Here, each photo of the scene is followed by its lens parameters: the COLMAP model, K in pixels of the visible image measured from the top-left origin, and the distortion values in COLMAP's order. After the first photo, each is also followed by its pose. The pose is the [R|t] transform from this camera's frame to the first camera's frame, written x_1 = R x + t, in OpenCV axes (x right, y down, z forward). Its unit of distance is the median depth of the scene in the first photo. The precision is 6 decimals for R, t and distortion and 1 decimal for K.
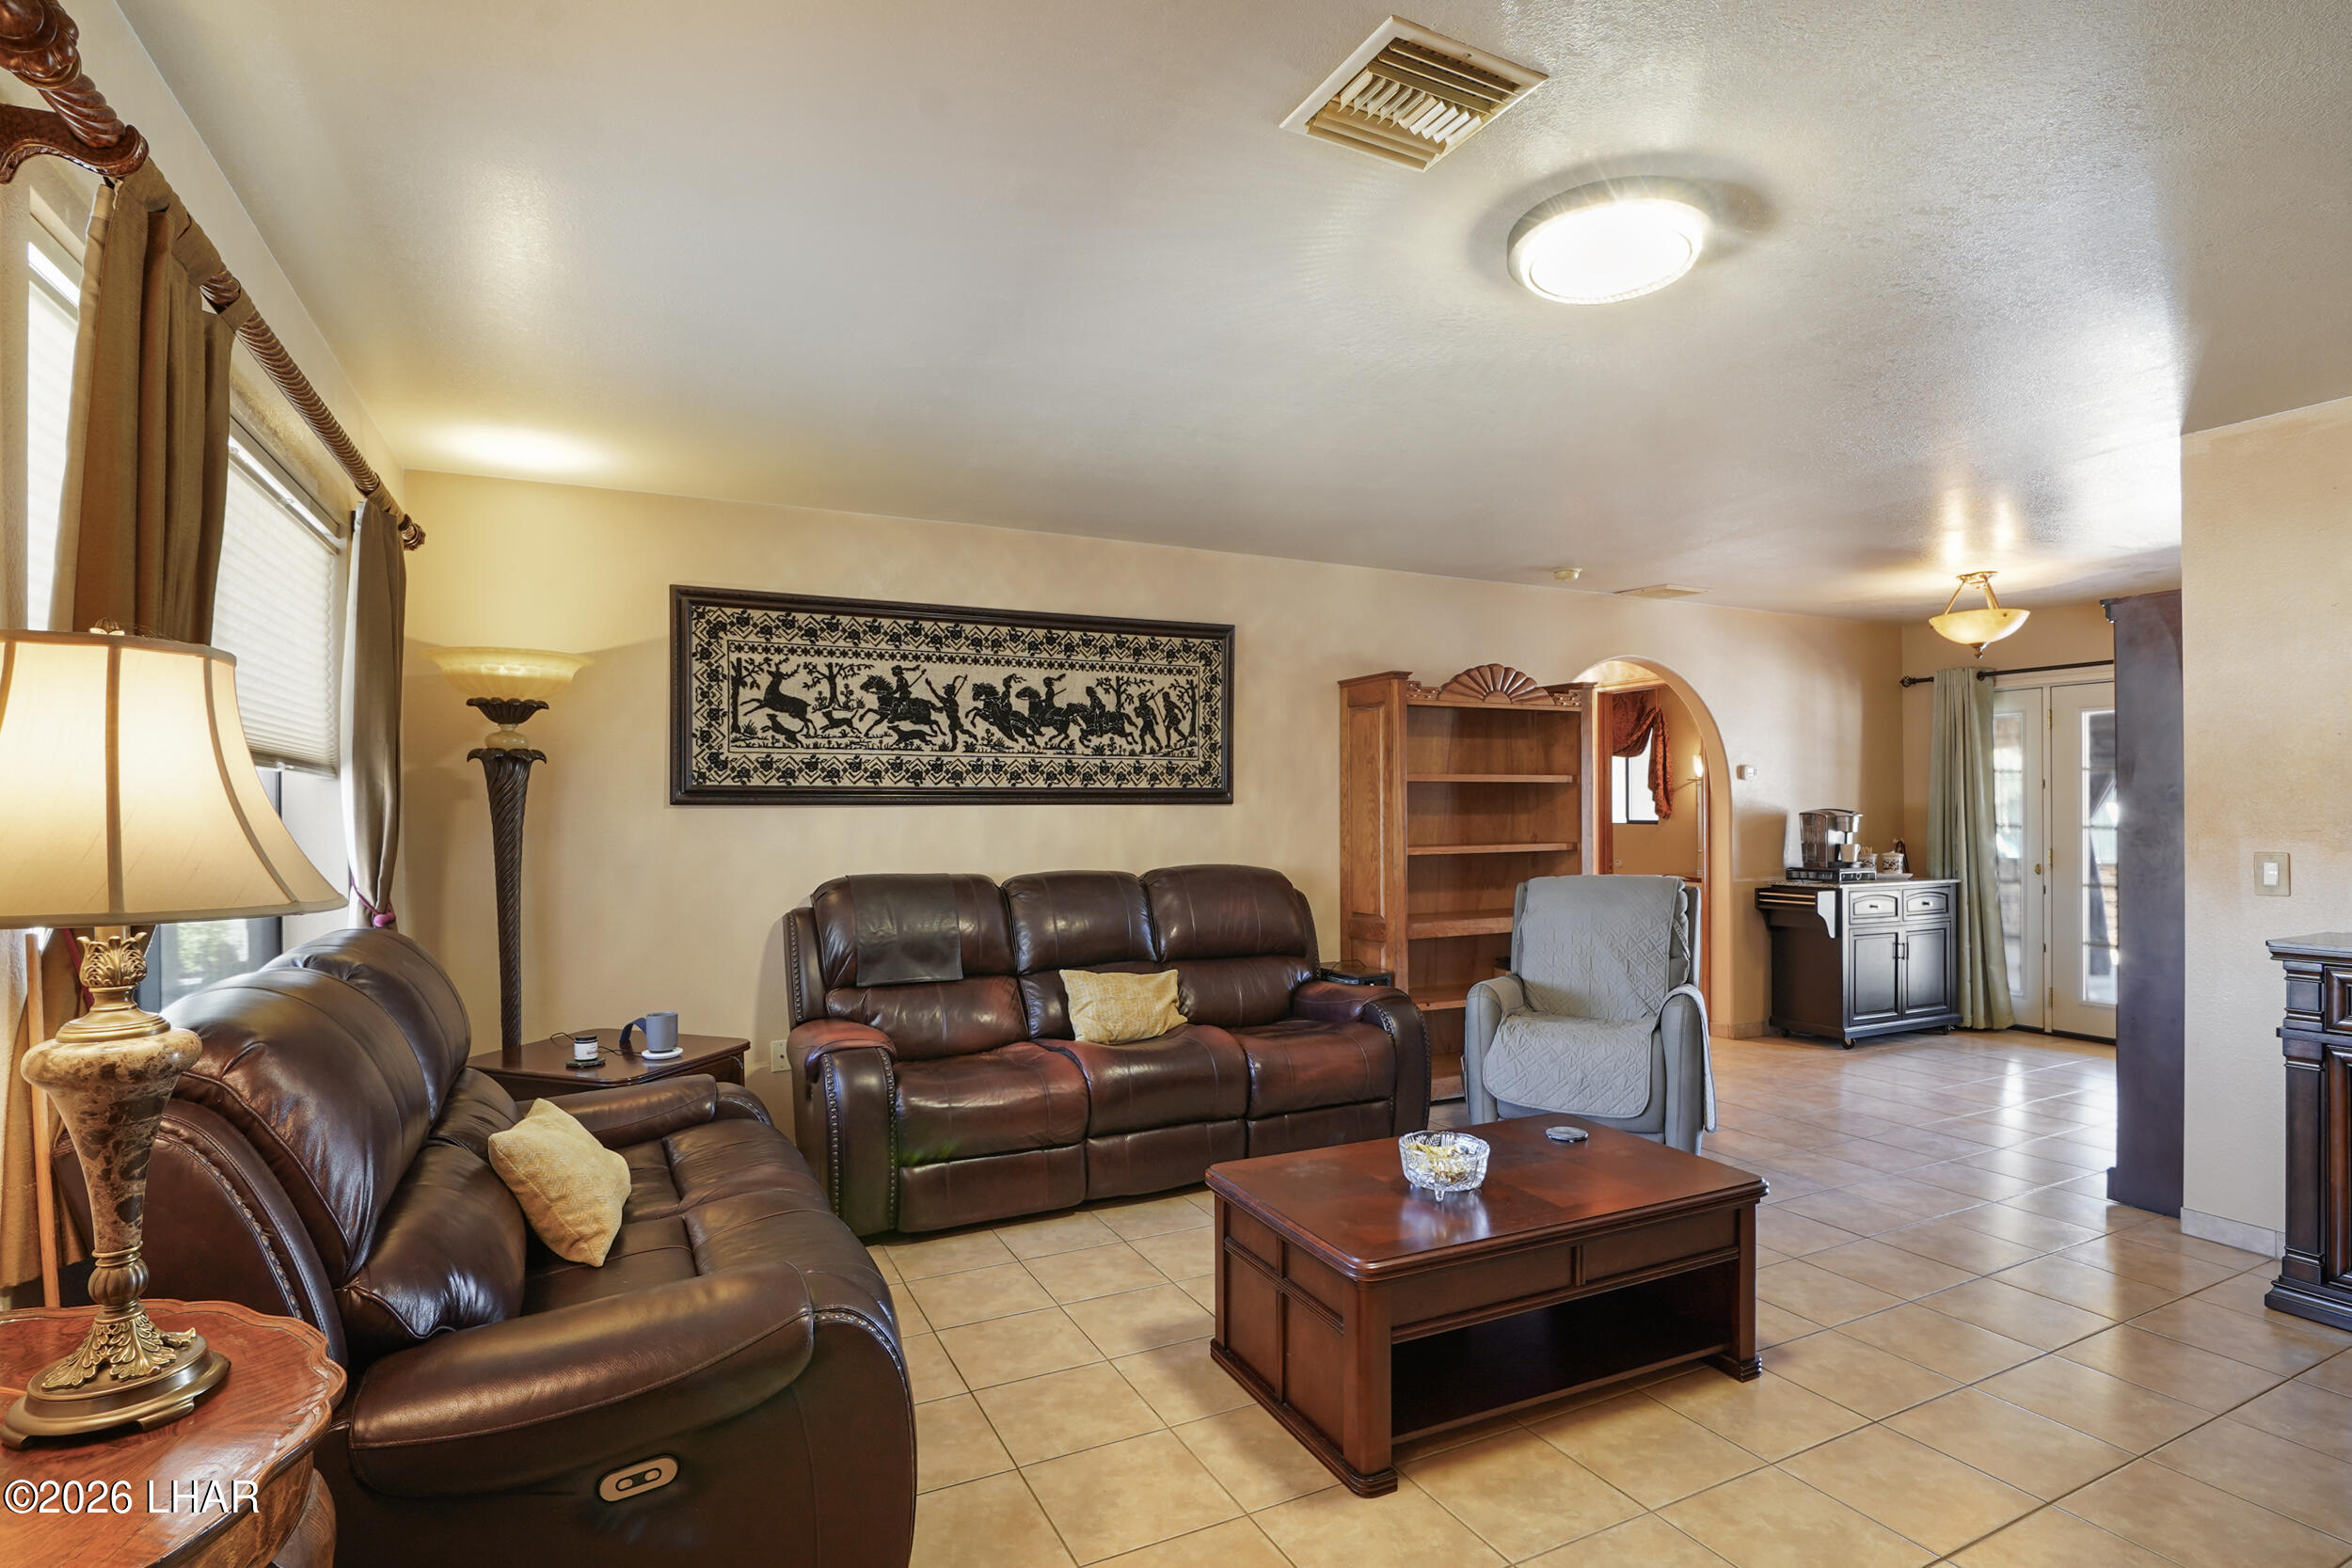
lens RADIAL K [[1147.9, 0, 1176.7], [0, 1147.9, 799.9], [0, 0, 1]] dist [-0.022056, -0.002077]
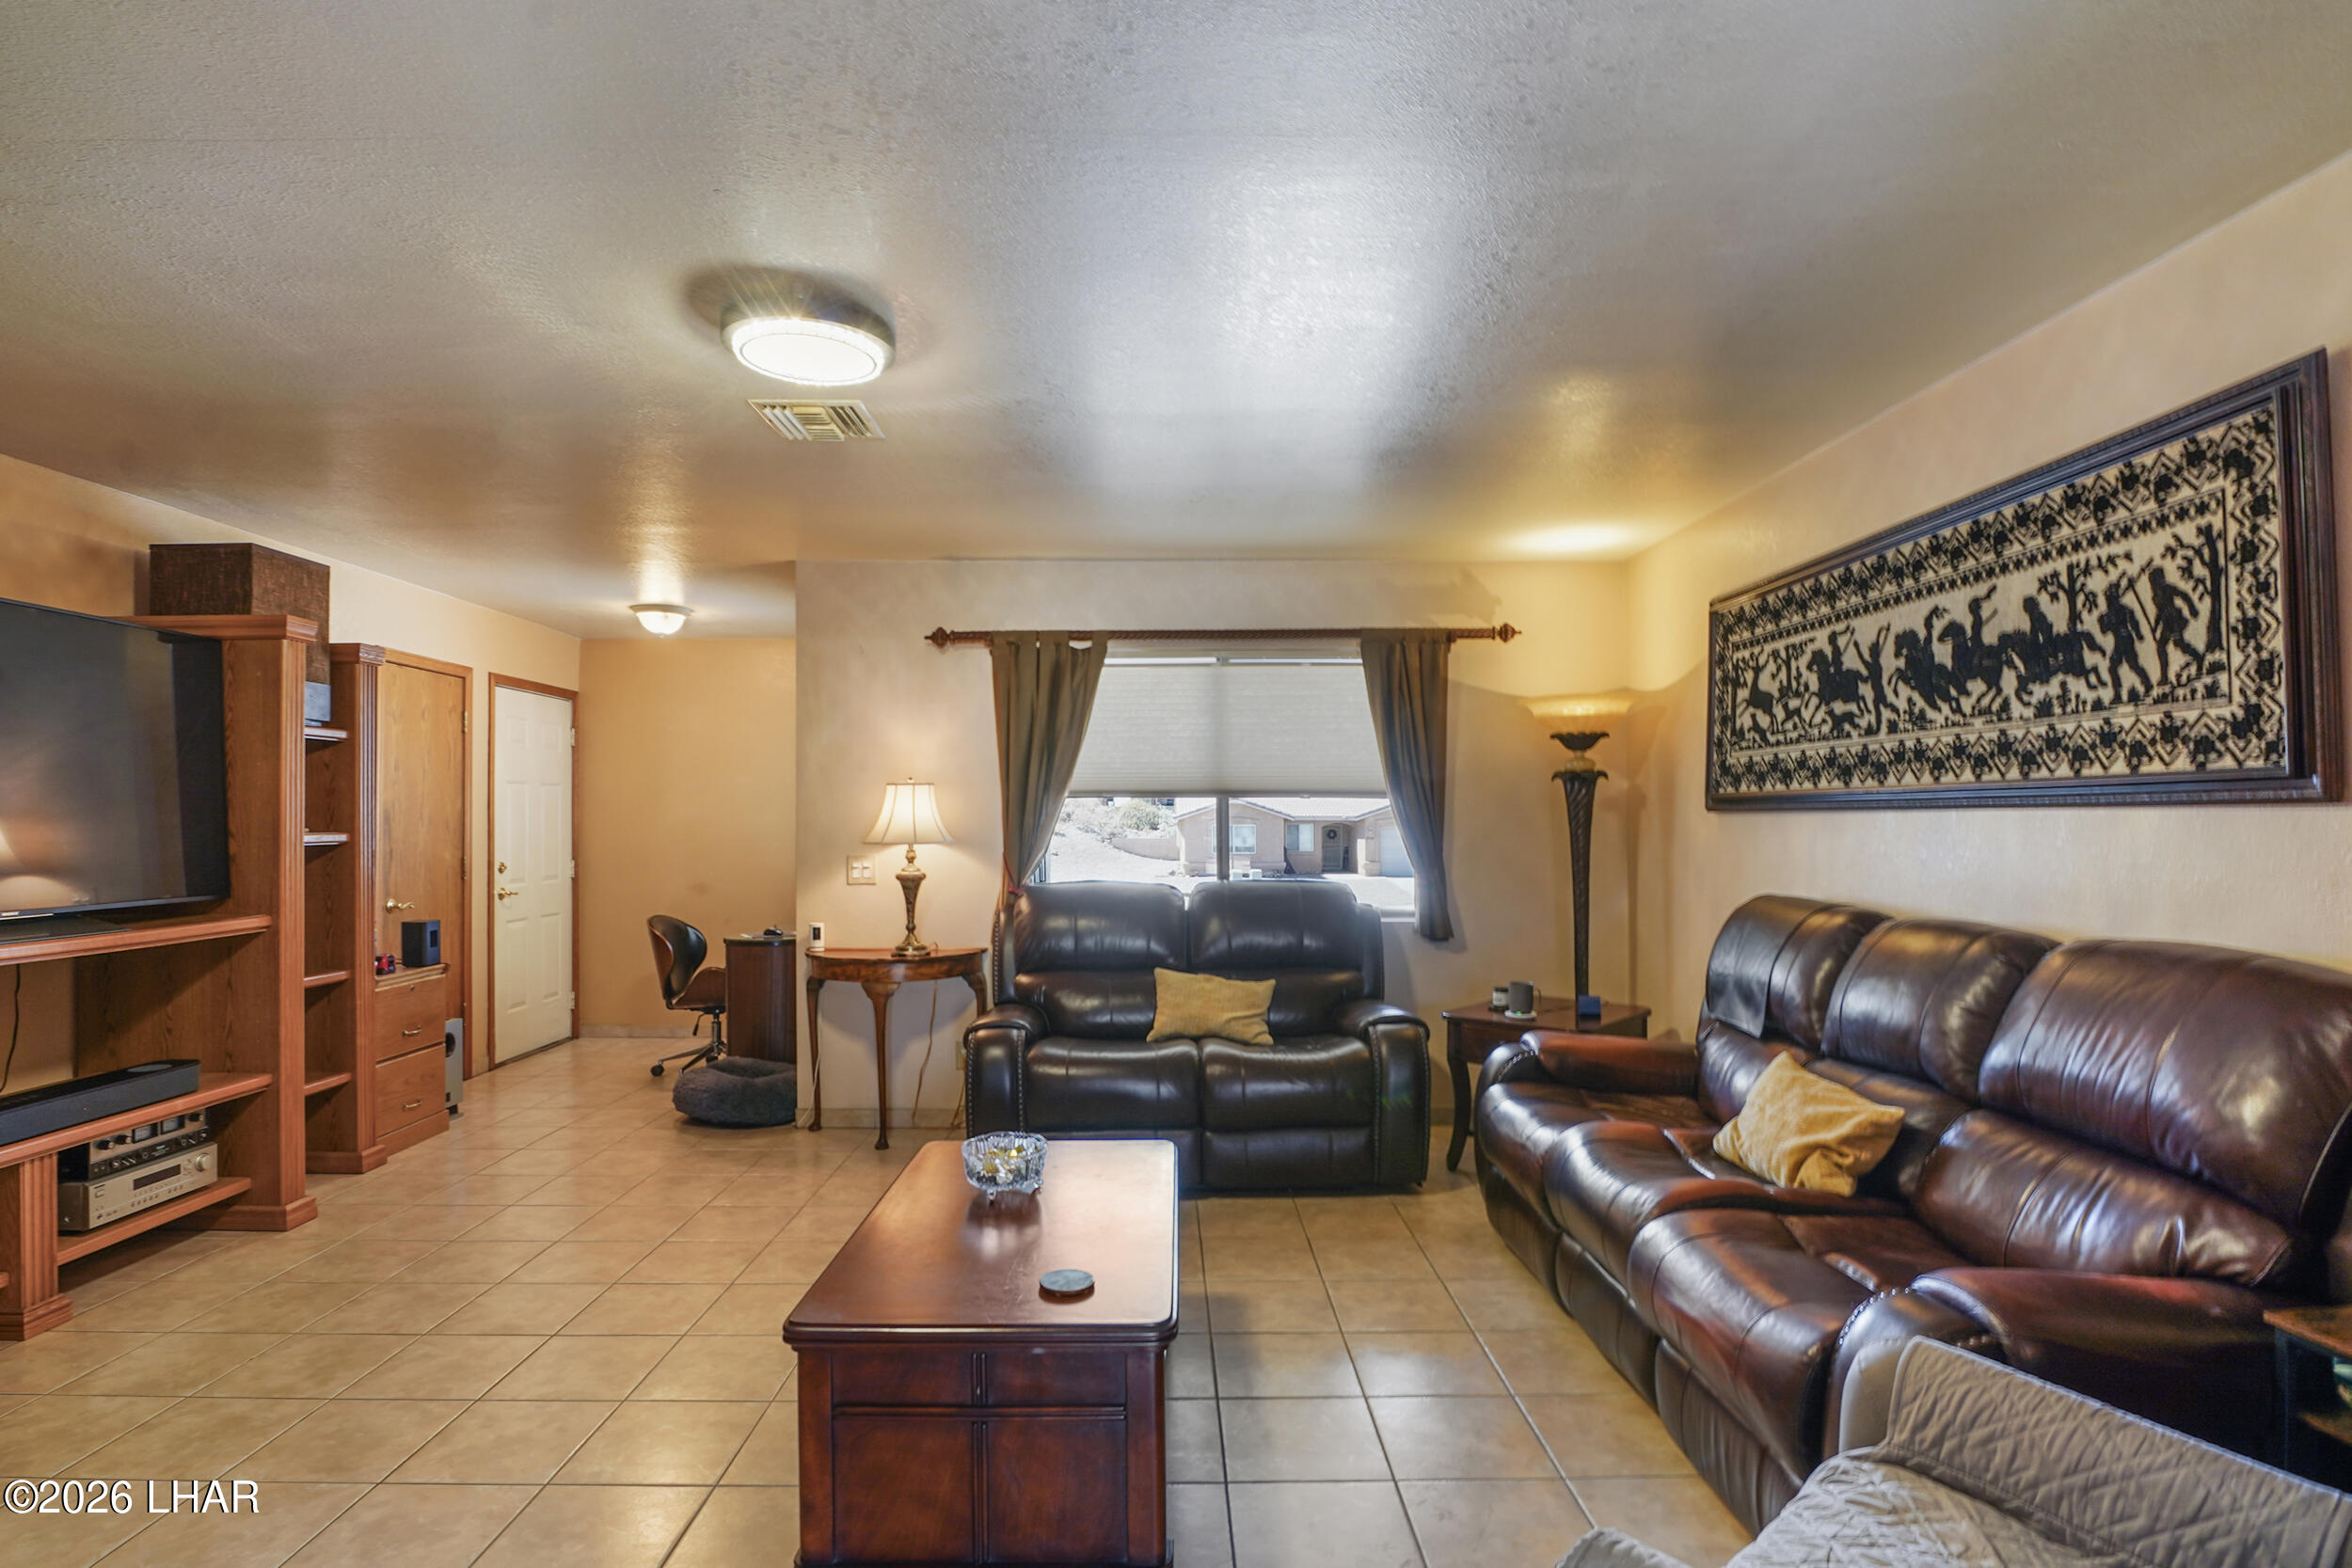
lens RADIAL K [[1147.9, 0, 1173.2], [0, 1147.9, 792.9], [0, 0, 1]] dist [-0.022056, -0.002077]
pose [[-0.430369, -0.010541, -0.902591, 0.617932], [0.022003, 0.999512, -0.022164, -0.000275], [0.902385, -0.029398, -0.429927, 0.887624]]
